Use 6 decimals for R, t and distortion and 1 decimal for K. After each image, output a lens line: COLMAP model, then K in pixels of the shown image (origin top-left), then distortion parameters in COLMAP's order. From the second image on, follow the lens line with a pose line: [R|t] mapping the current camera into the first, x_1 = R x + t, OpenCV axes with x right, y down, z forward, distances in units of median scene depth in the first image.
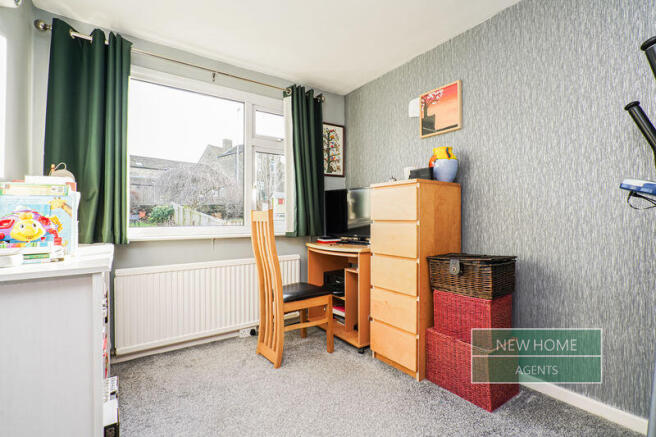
lens RADIAL K [[306.9, 0, 325.6], [0, 306.9, 214.5], [0, 0, 1]] dist [-0.001678, 0.000328]
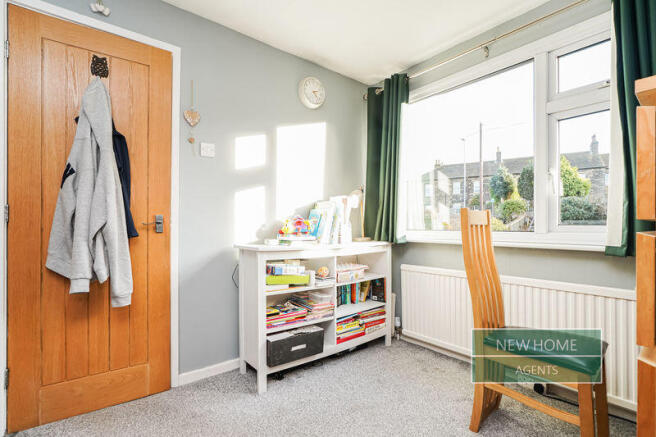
lens RADIAL K [[306.9, 0, 326.6], [0, 306.9, 223.7], [0, 0, 1]] dist [-0.001678, 0.000328]
pose [[0.083267, -0.004134, -0.996519, 0.492581], [0.000997, 0.999991, -0.004065, 0.023791], [0.996527, -0.000655, 0.083270, 0.570108]]
